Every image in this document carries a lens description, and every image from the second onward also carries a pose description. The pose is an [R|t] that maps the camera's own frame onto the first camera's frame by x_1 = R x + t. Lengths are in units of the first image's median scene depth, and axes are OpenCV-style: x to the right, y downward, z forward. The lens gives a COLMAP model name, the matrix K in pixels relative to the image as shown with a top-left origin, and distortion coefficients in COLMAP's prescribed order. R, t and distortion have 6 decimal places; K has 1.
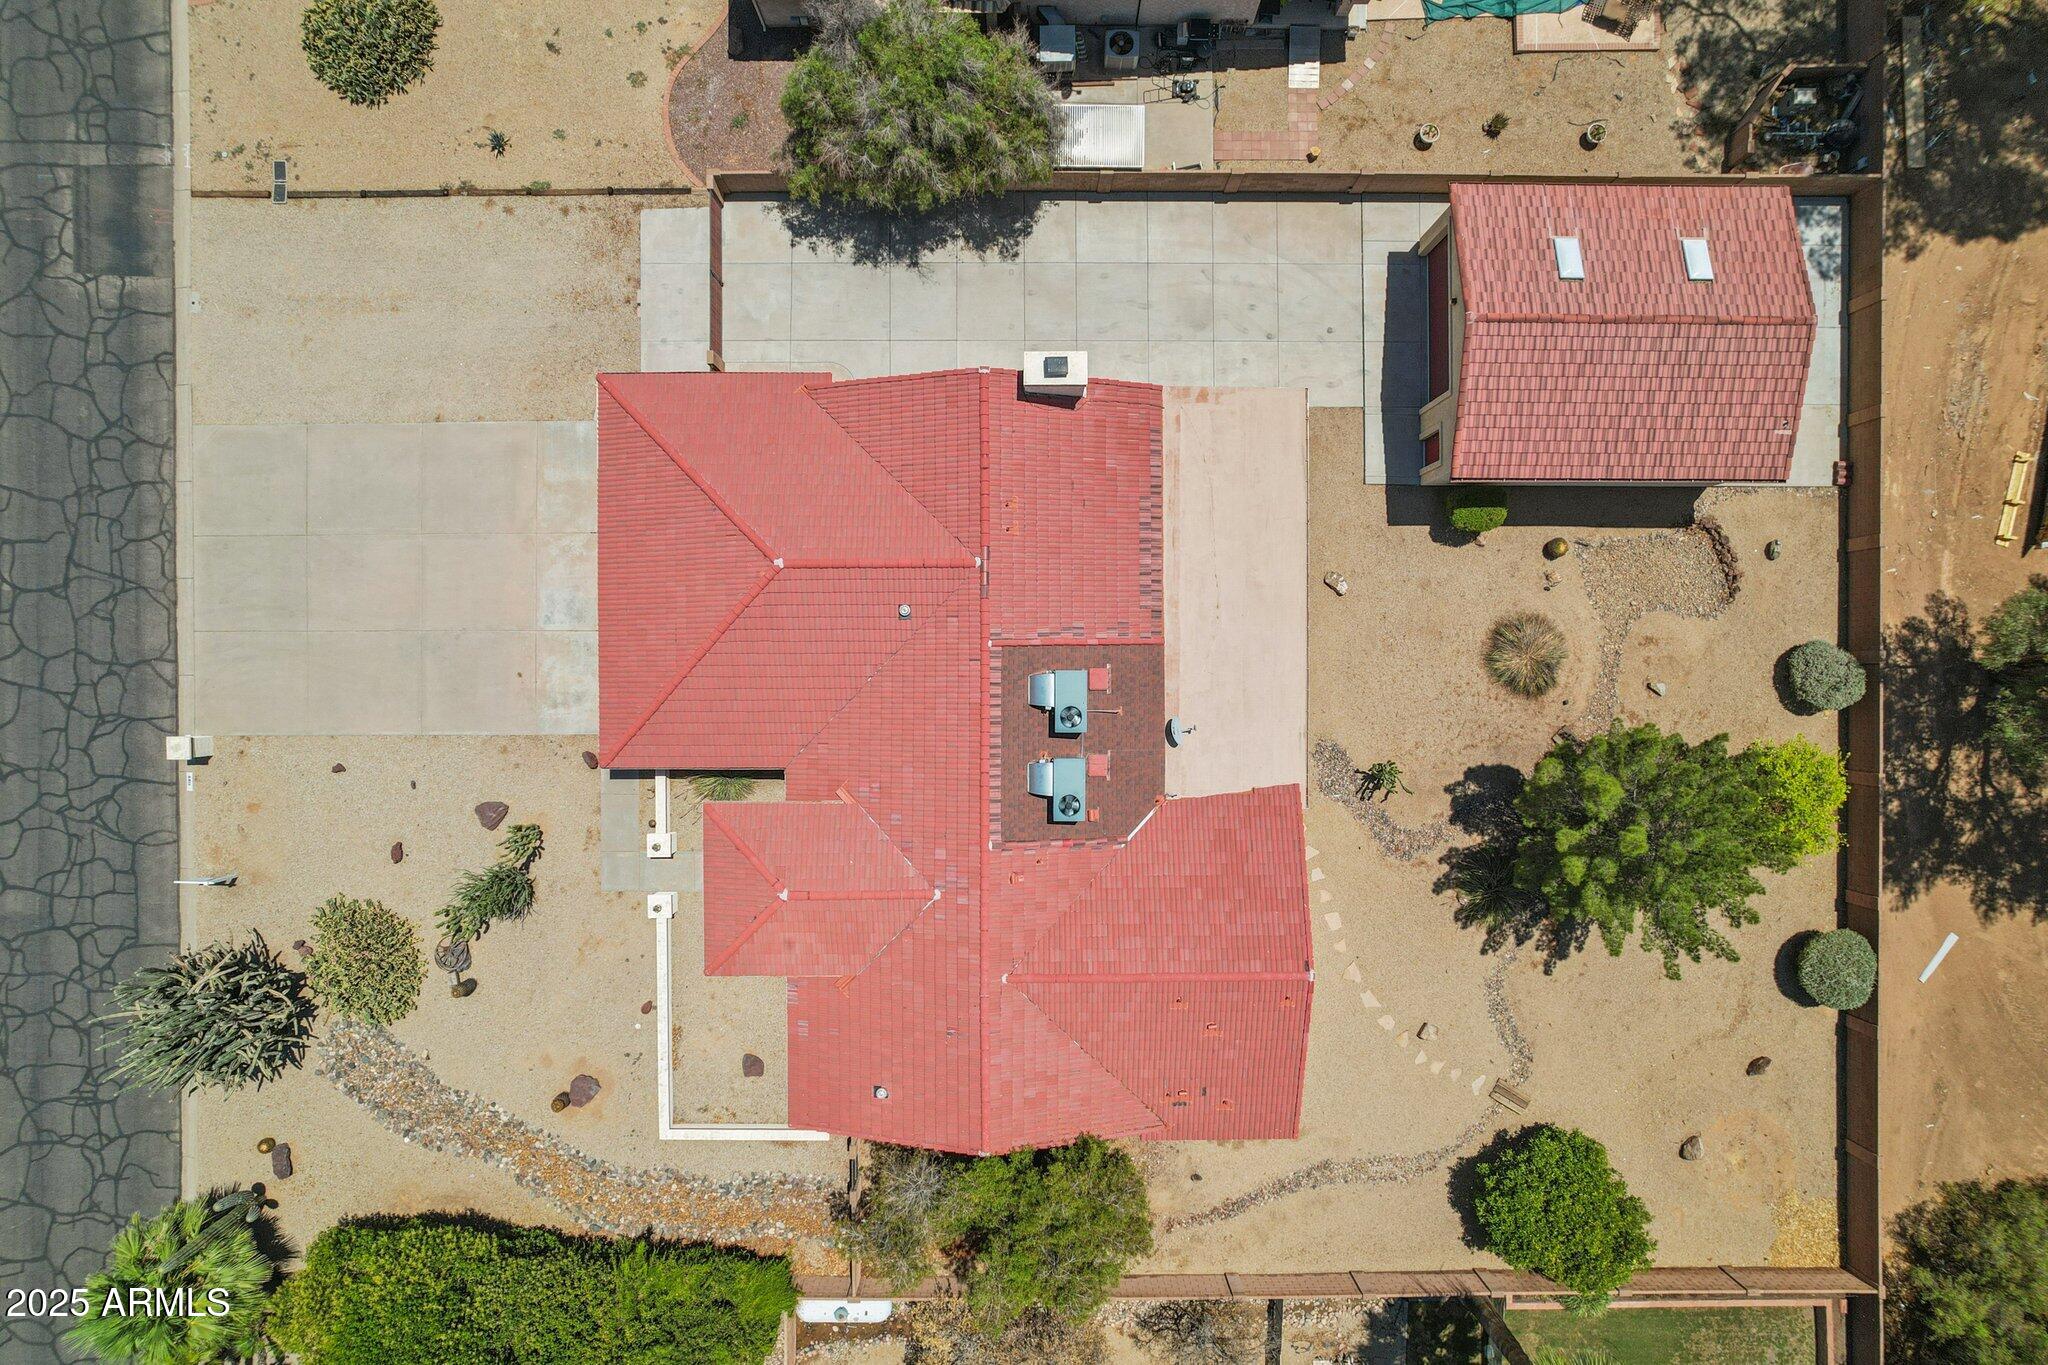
lens RADIAL K [[1330.6, 0, 1026.4], [0, 1330.6, 685.6], [0, 0, 1]] dist [-0.077506, 0.072321]
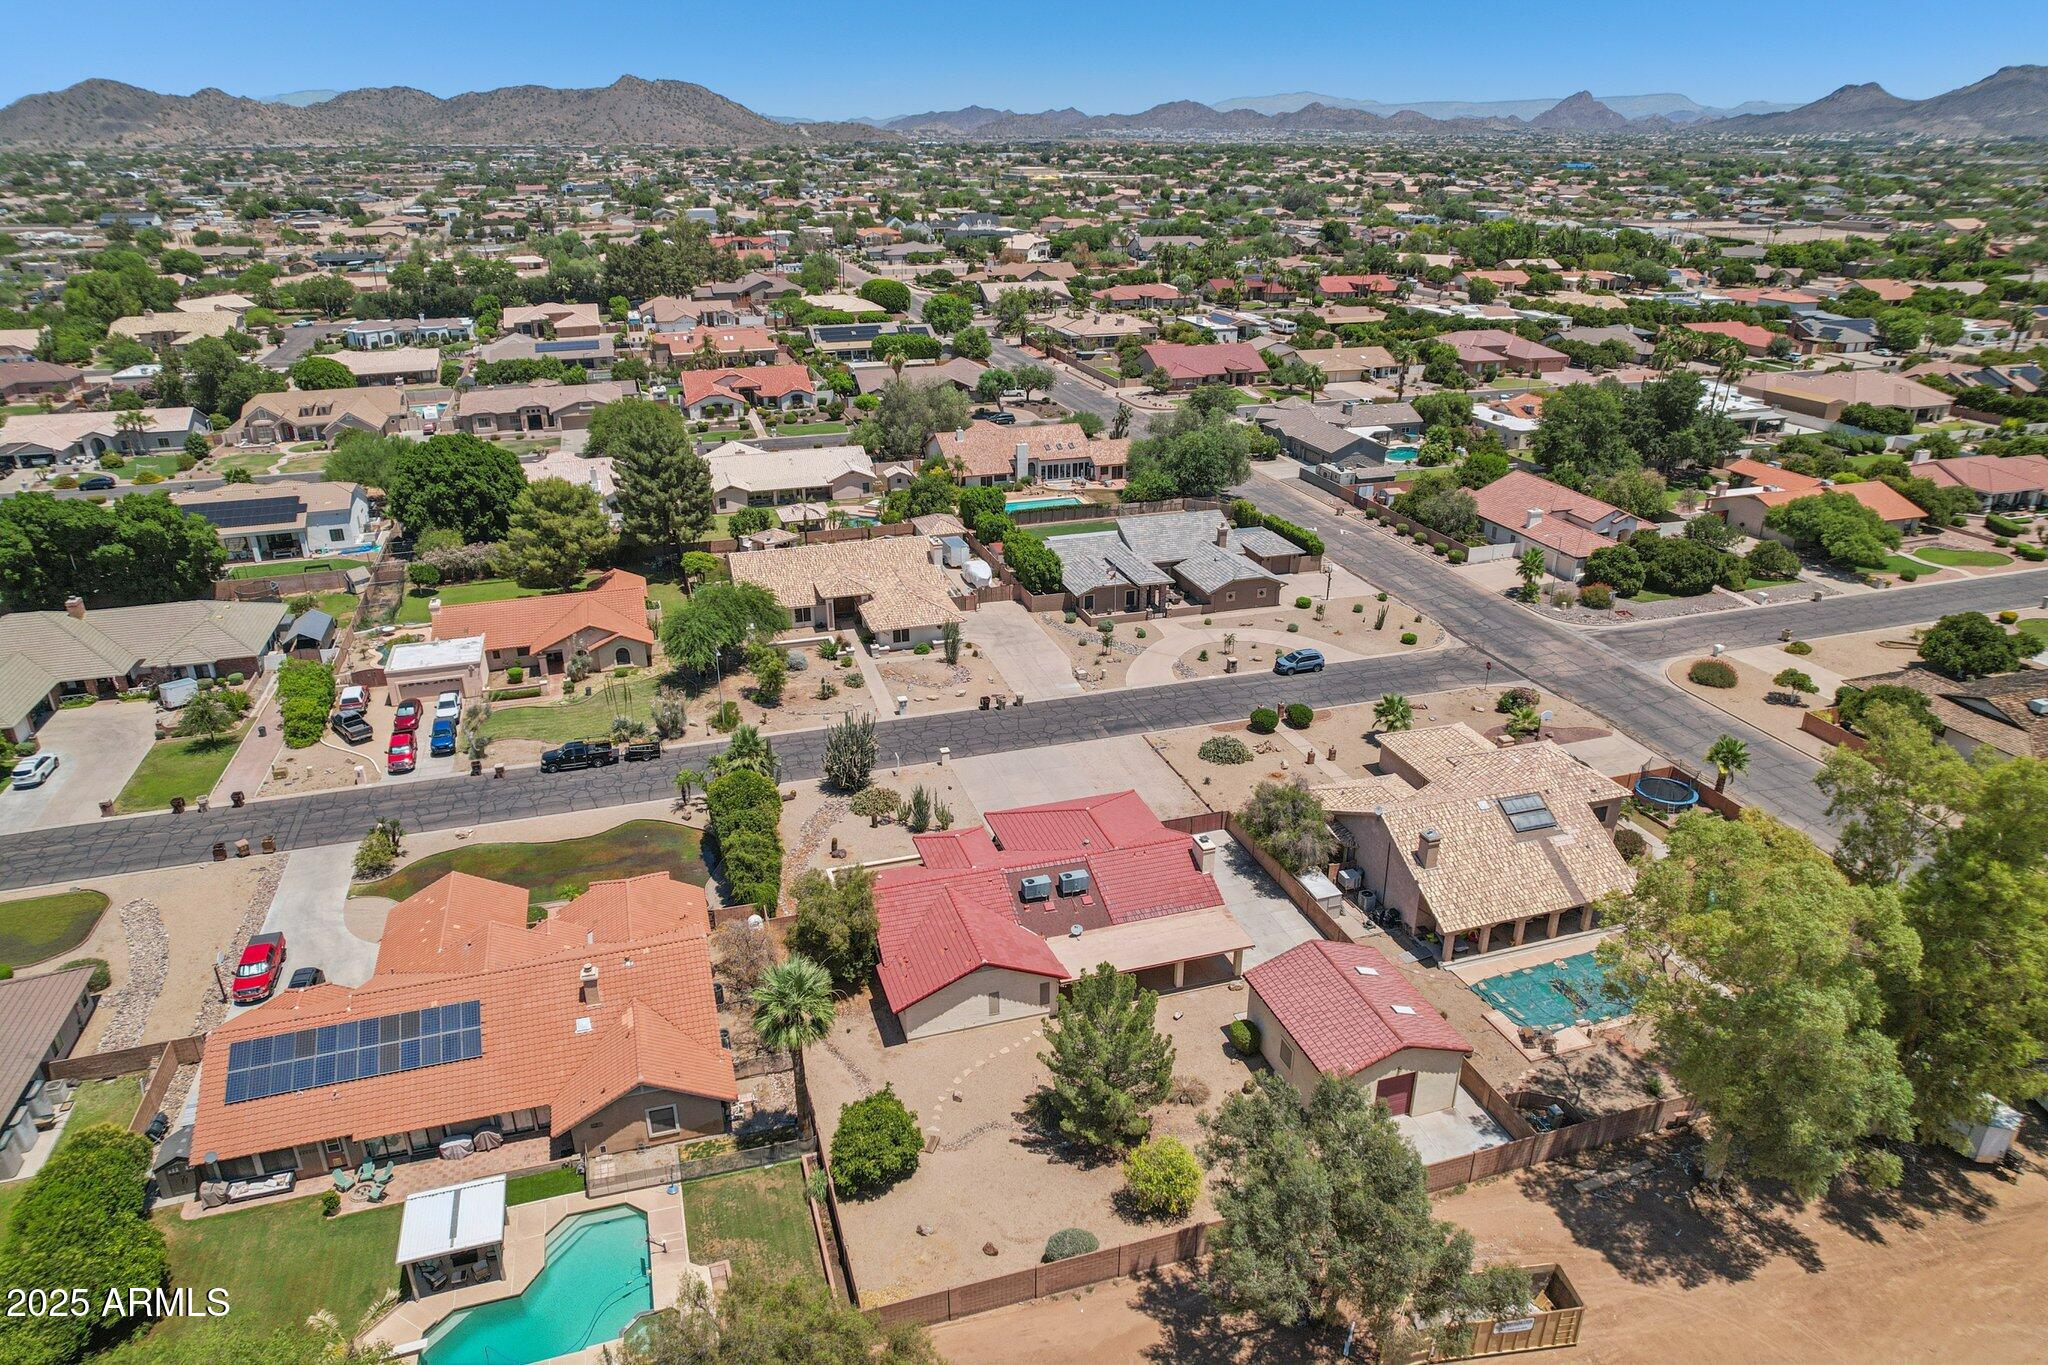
lens RADIAL K [[1308.7, 0, 1023.9], [0, 1308.7, 689.8], [0, 0, 1]] dist [-0.075132, 0.068698]
pose [[0.297209, 0.374782, -0.878183, 1.623103], [-0.954803, 0.112529, -0.275116, 0.590014], [-0.004288, 0.920259, 0.391287, -0.143067]]
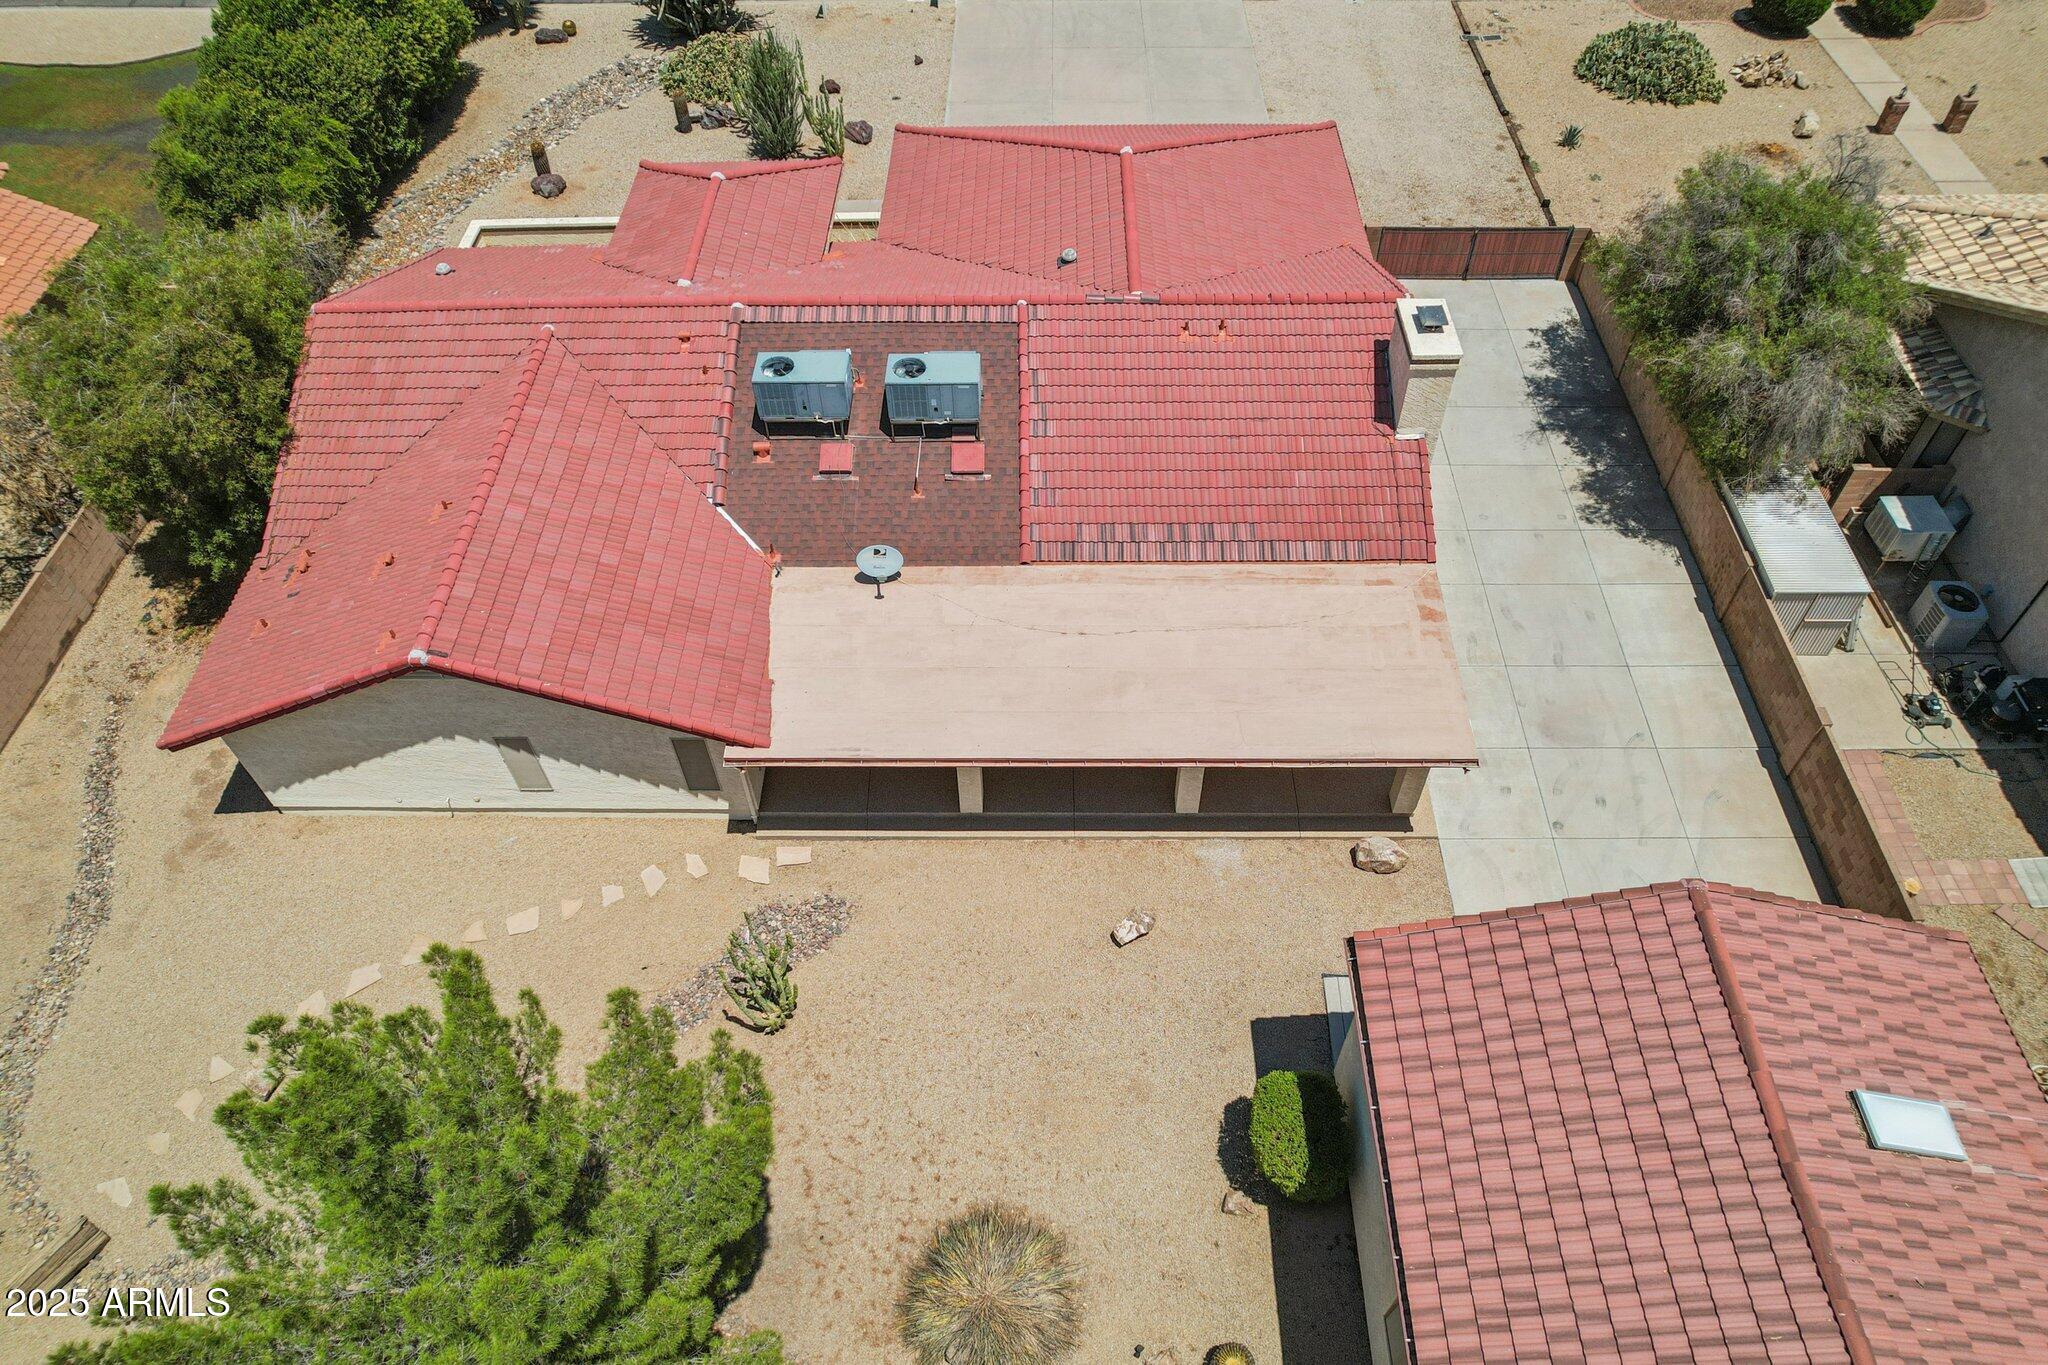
lens RADIAL K [[1356.6, 0, 1025.5], [0, 1356.6, 691.2], [0, 0, 1]] dist [-0.078875, 0.075085]
pose [[-0.016354, 0.767161, -0.641247, 0.520904], [-0.999834, -0.007434, 0.016605, -0.041168], [0.007971, 0.641412, 0.767155, 0.512895]]
